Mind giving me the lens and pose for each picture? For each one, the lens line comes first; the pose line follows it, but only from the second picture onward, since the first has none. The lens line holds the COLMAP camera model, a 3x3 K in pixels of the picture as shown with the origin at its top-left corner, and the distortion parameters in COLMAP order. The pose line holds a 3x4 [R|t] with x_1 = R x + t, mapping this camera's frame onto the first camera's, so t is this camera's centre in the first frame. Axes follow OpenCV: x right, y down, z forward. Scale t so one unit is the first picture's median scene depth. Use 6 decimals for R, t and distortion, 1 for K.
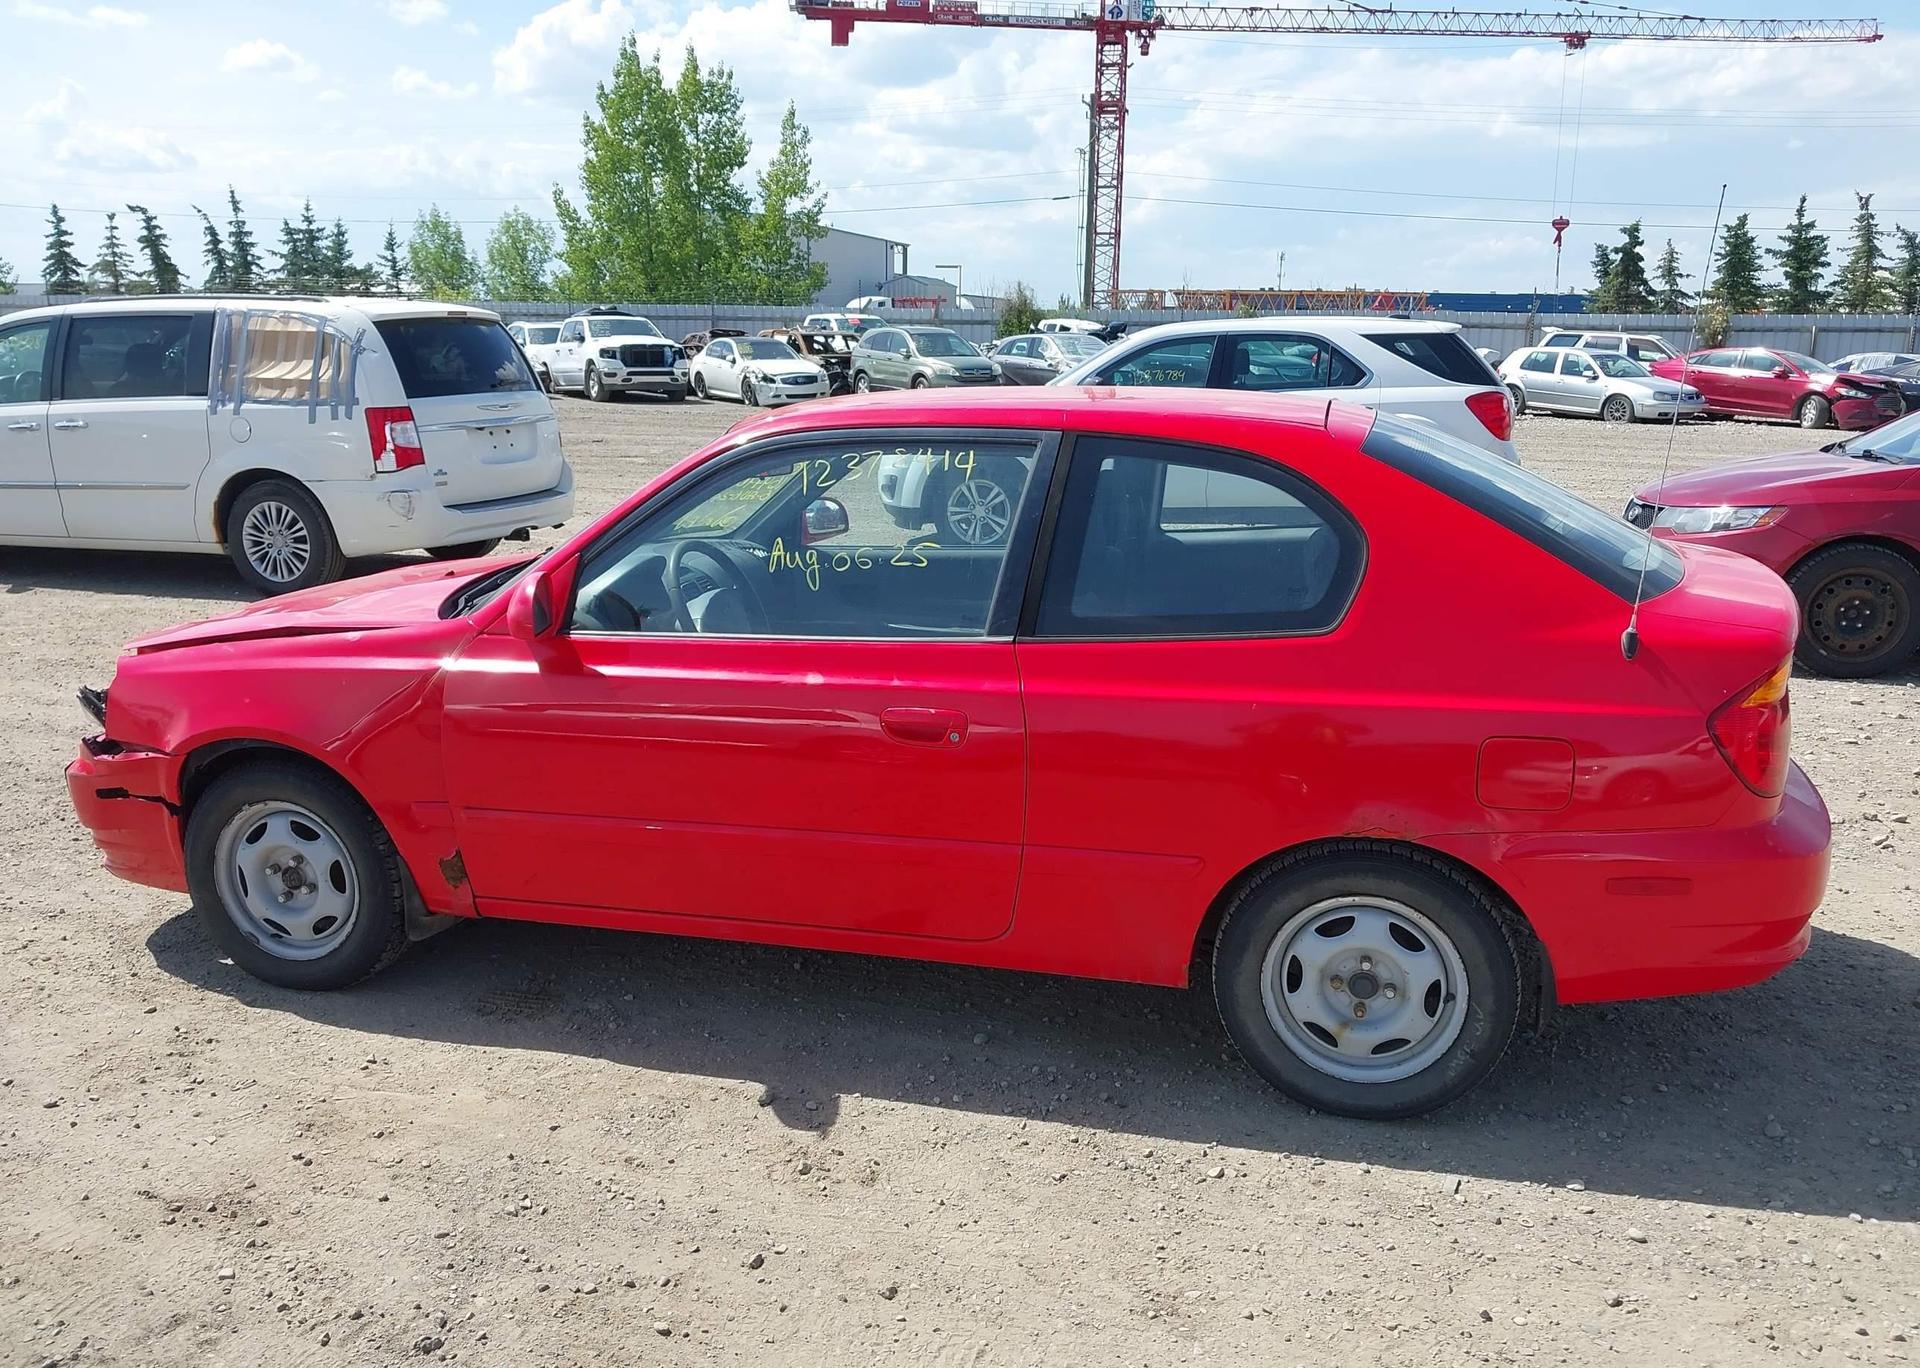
lens RADIAL K [[1545.1, 0, 958.1], [0, 1545.1, 694.0], [0, 0, 1]] dist [0.018643, -0.039202]
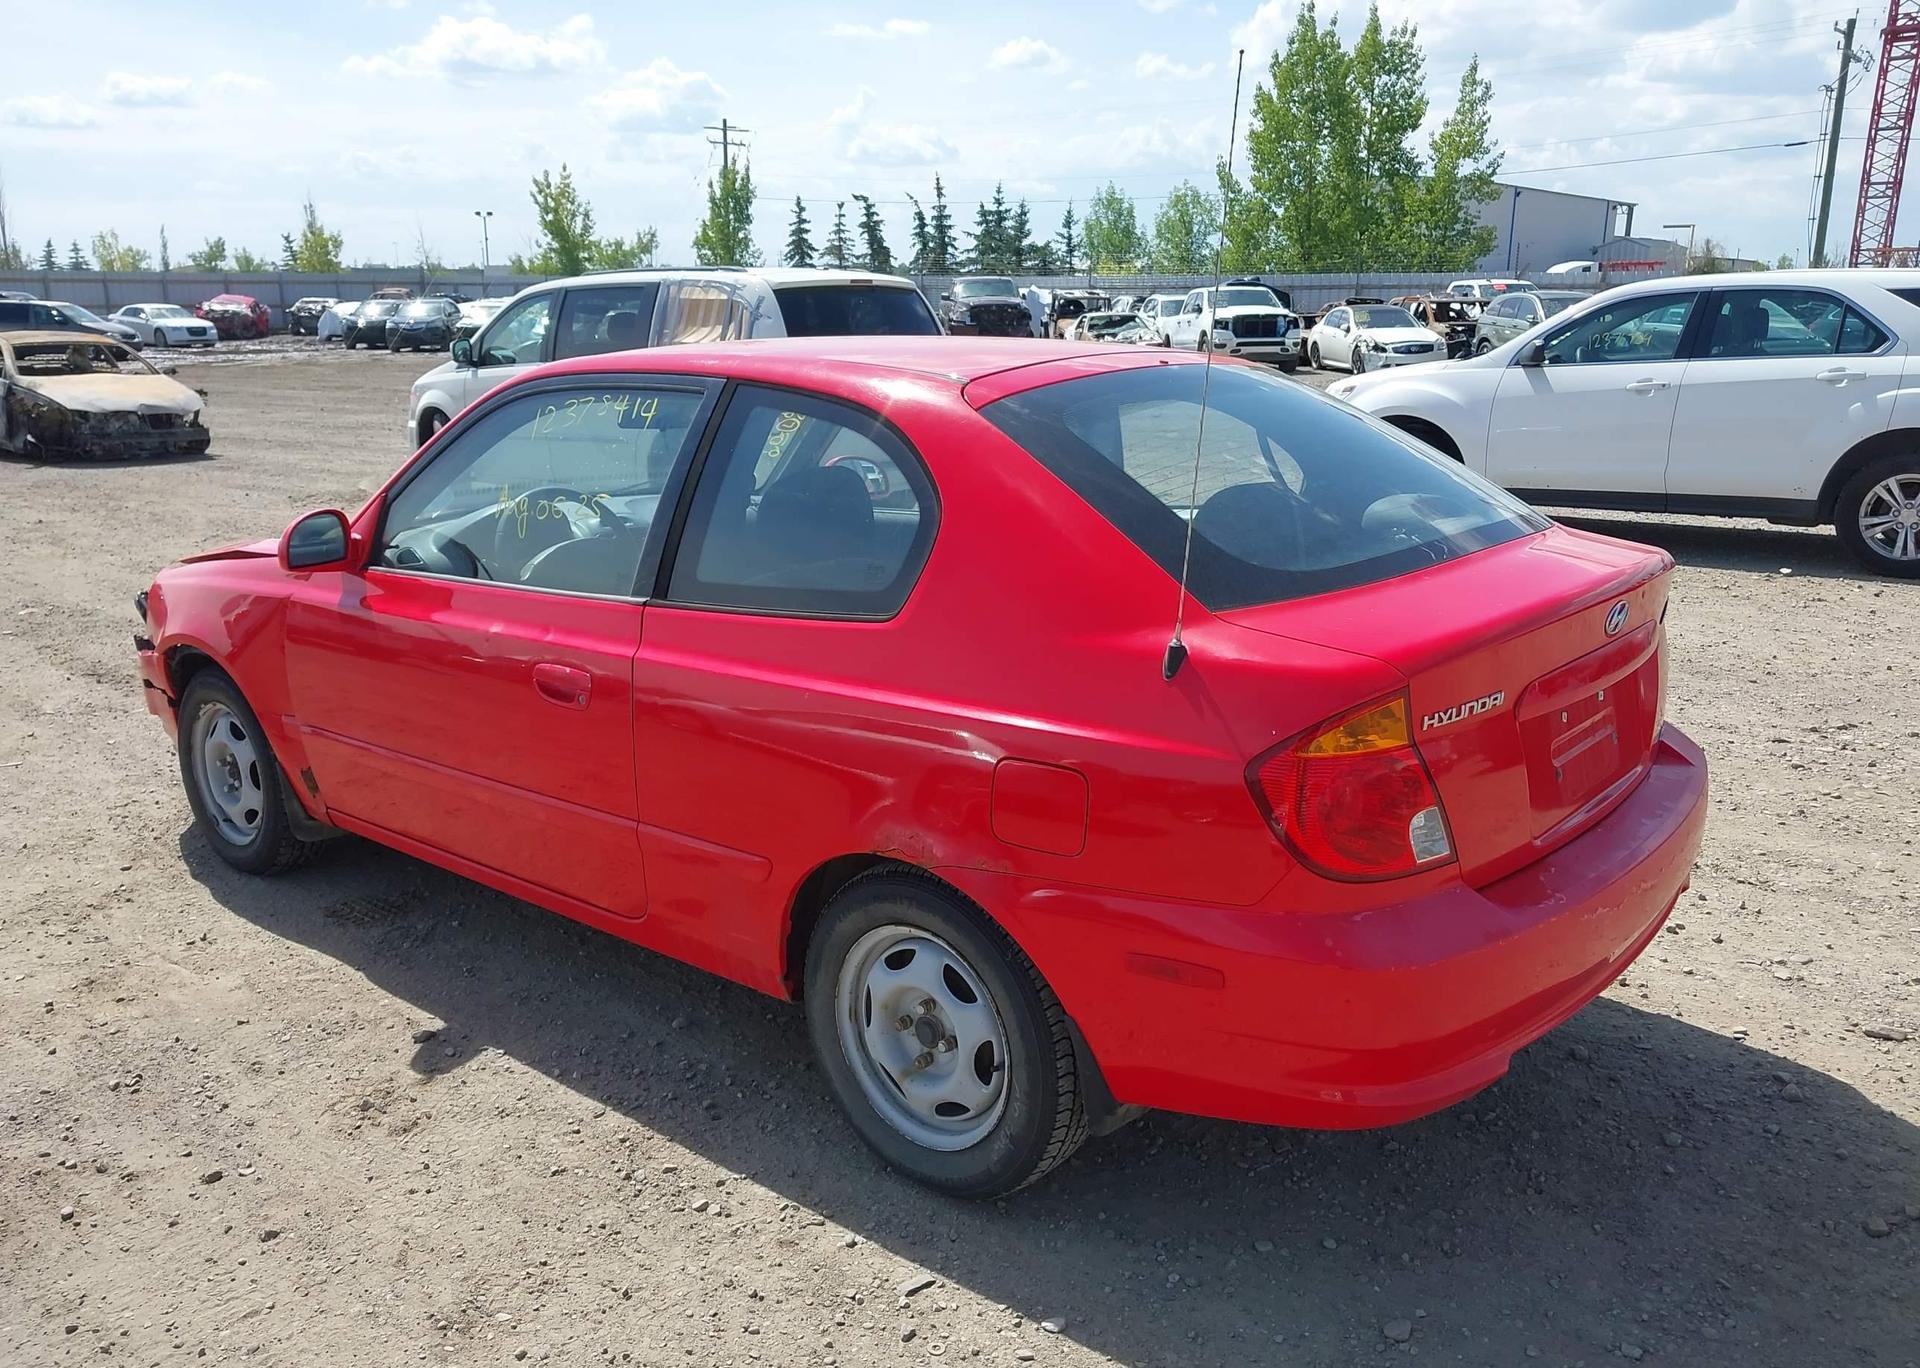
lens RADIAL K [[1545.1, 0, 957.6], [0, 1545.1, 684.0], [0, 0, 1]] dist [0.018643, -0.039202]
pose [[0.901941, 0.092508, -0.421834, 0.050249], [-0.088075, 0.995661, 0.030031, -0.002477], [0.422782, 0.010066, 0.906175, 0.018830]]
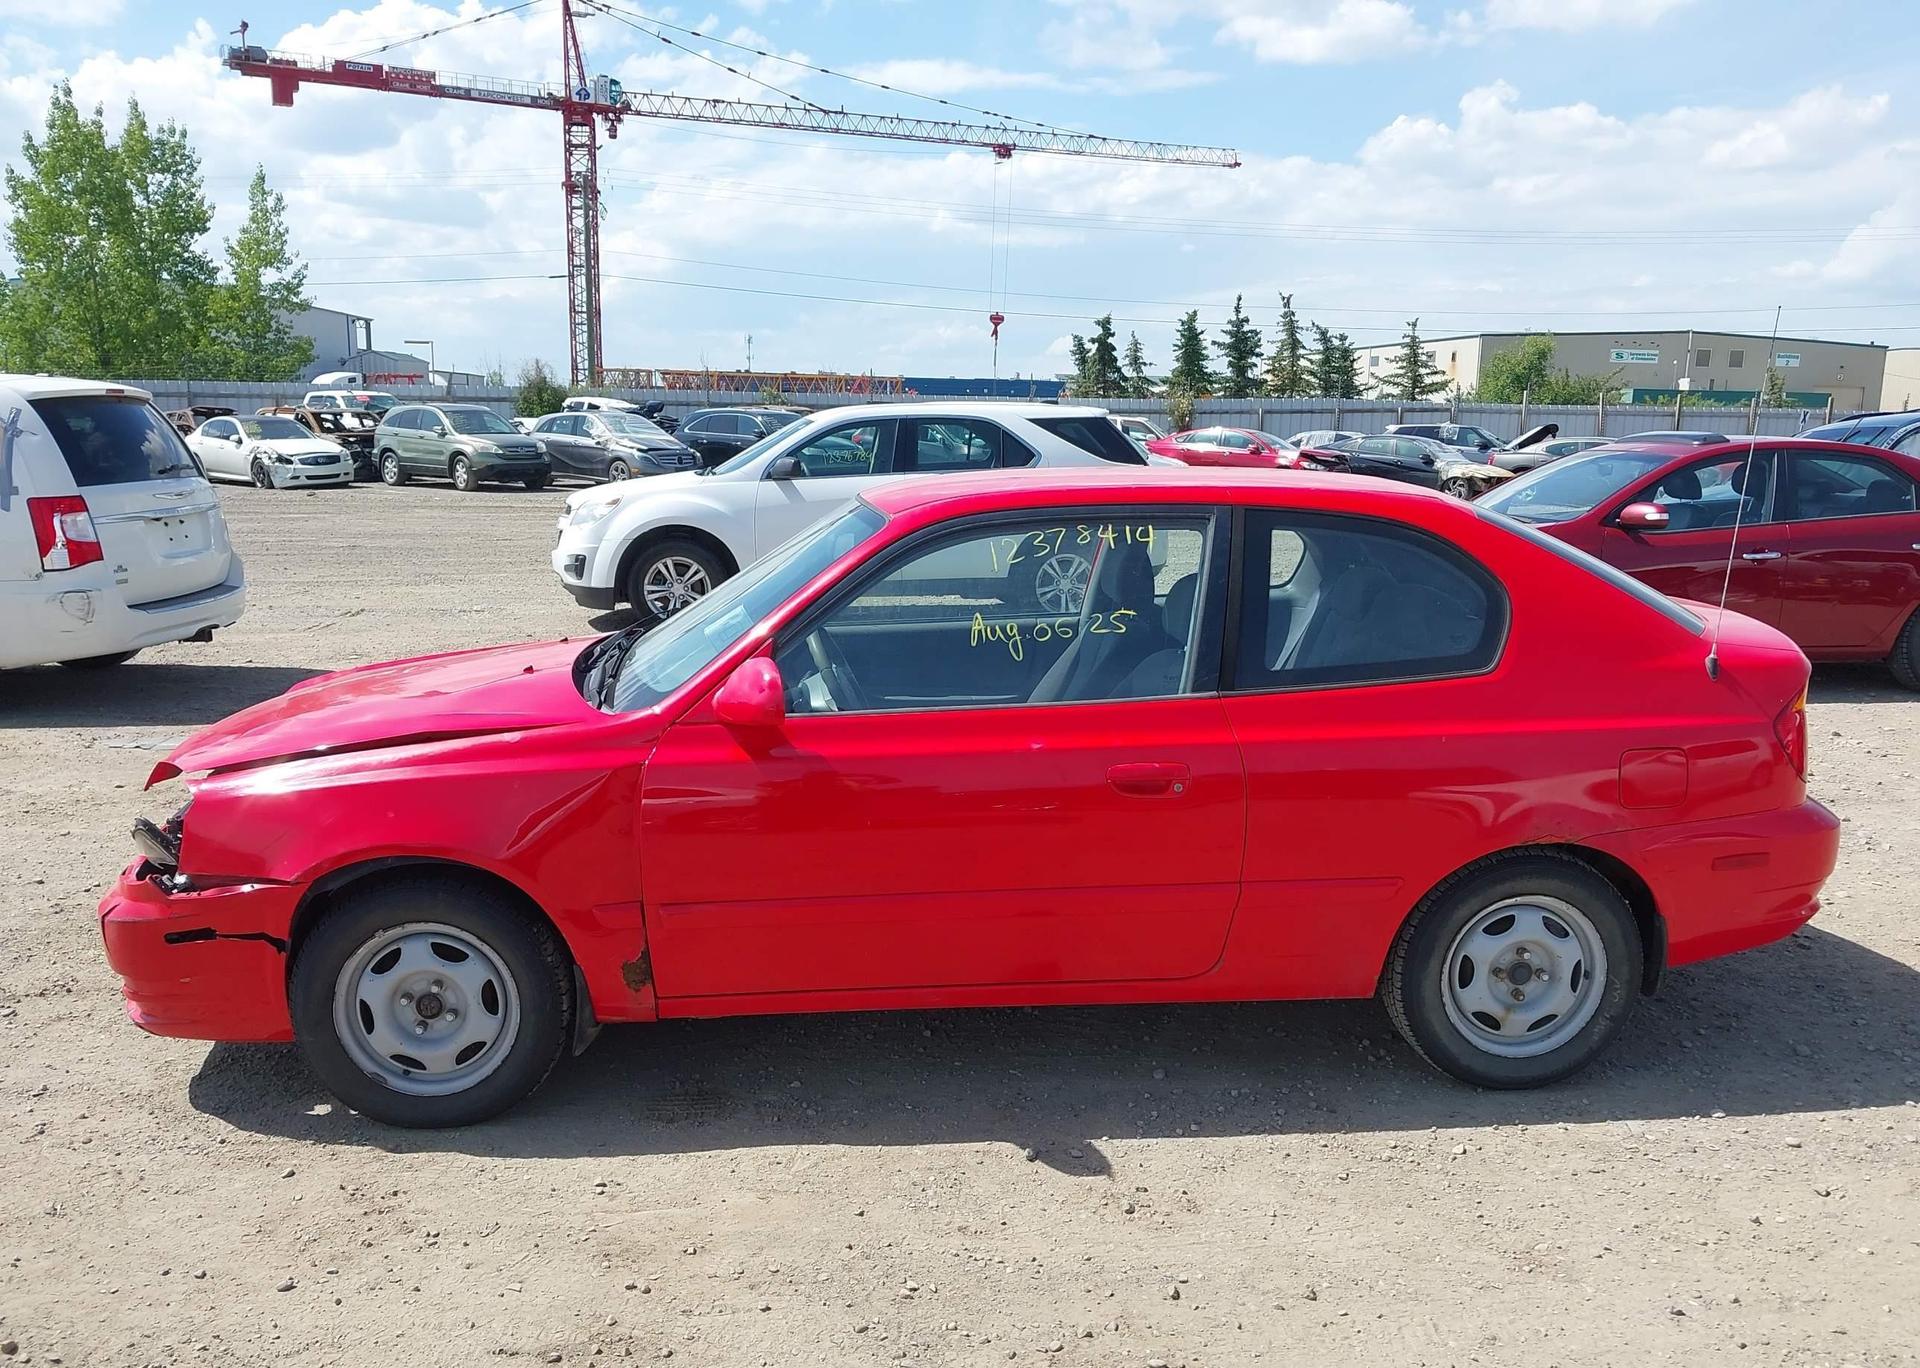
lens RADIAL K [[1545.1, 0, 967.9], [0, 1545.1, 693.3], [0, 0, 1]] dist [0.018643, -0.039202]
pose [[0.941755, -0.057800, 0.331295, -0.040832], [0.074100, 0.996573, -0.036772, -0.000783], [-0.328034, 0.059179, 0.942810, 0.002094]]
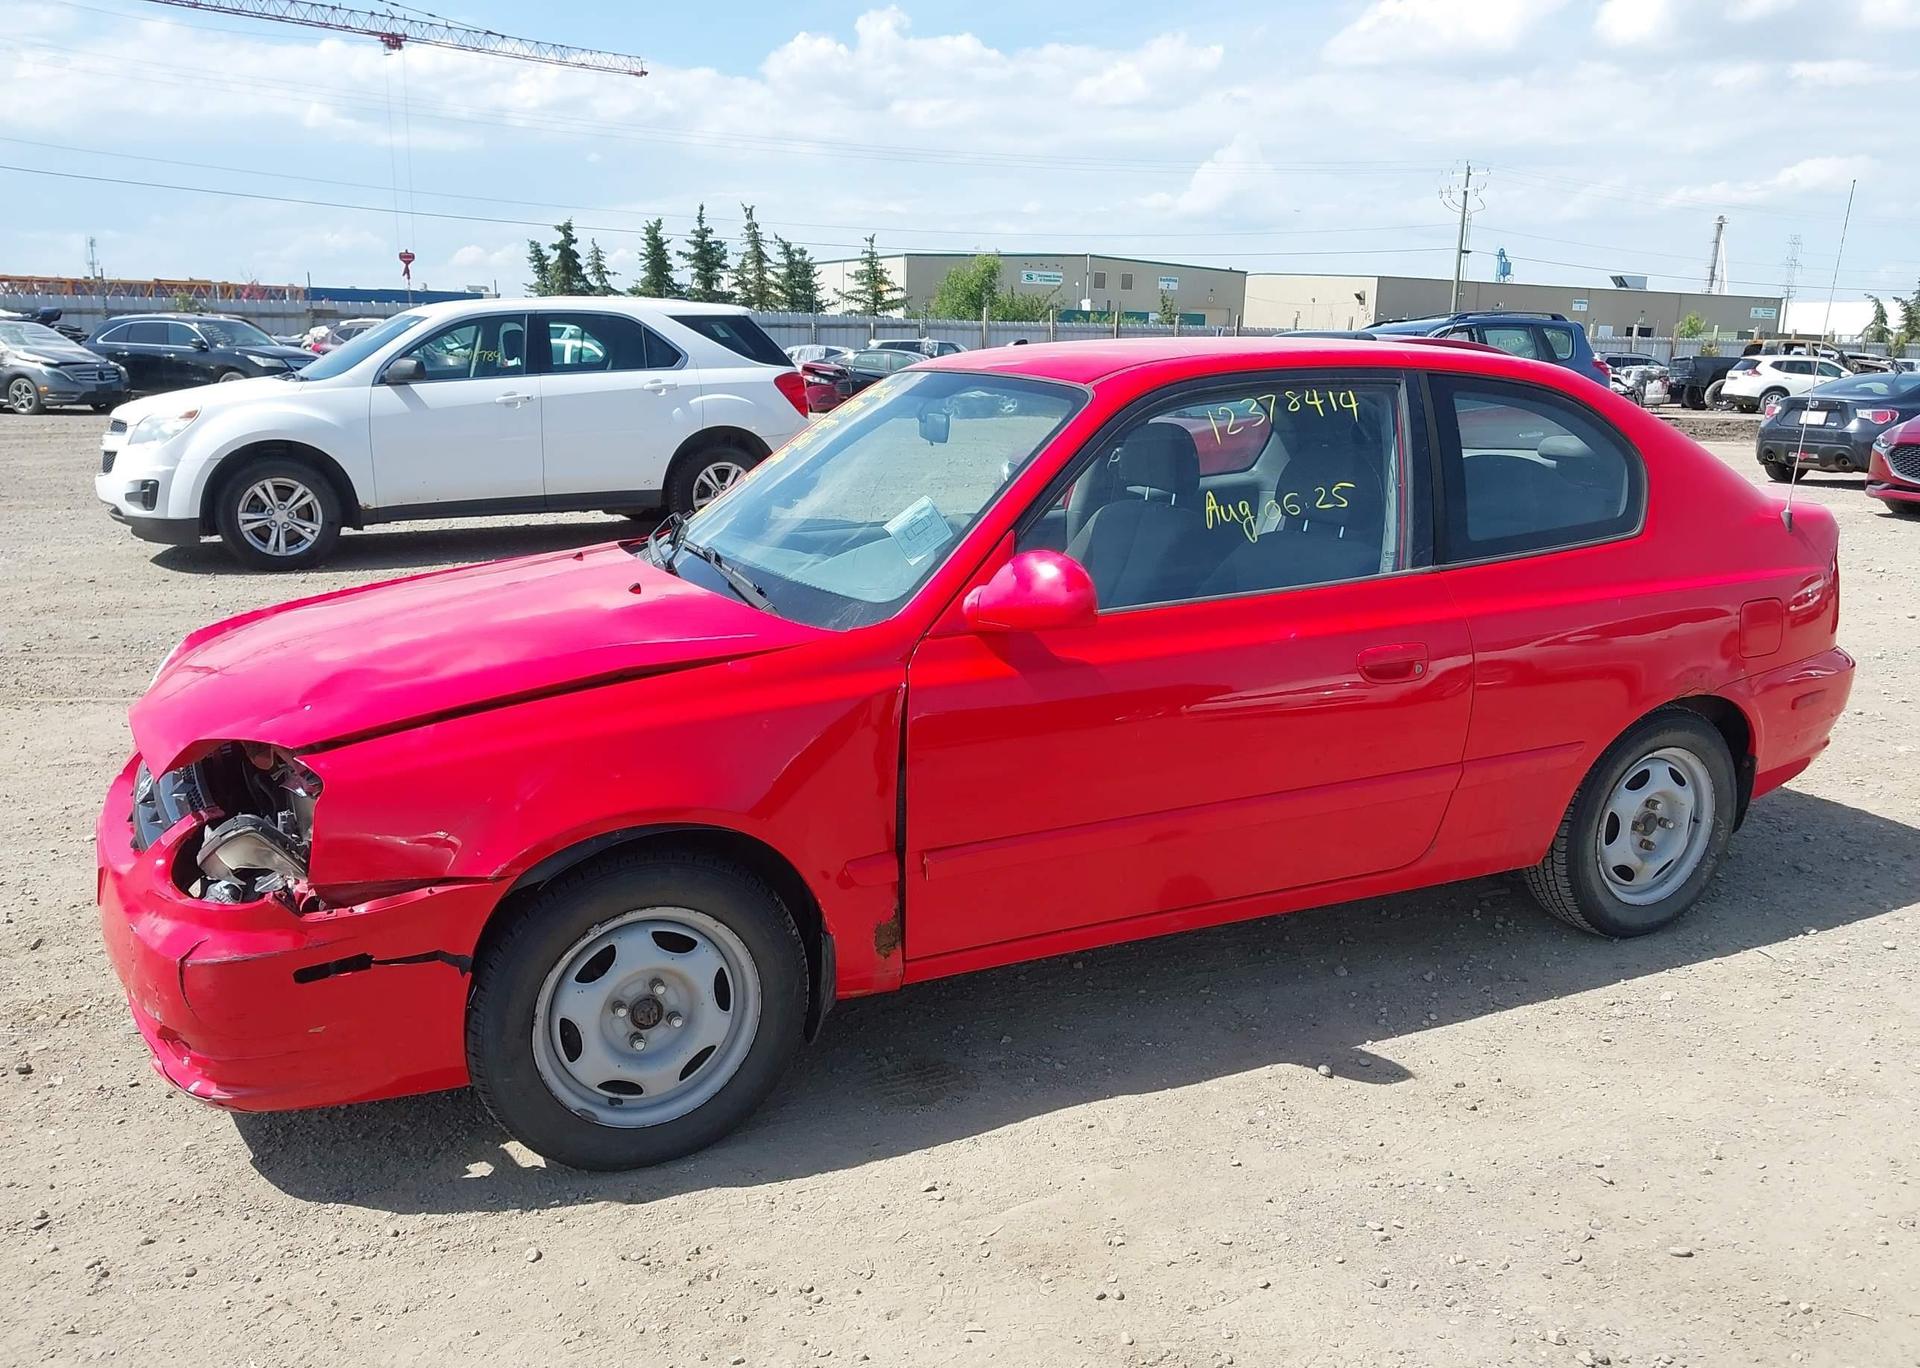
lens RADIAL K [[1545.1, 0, 979.1], [0, 1545.1, 685.5], [0, 0, 1]] dist [0.018643, -0.039202]
pose [[0.753726, -0.141410, 0.641795, -0.072975], [0.143384, 0.988434, 0.049396, -0.004450], [-0.641357, 0.054793, 0.765284, 0.032547]]
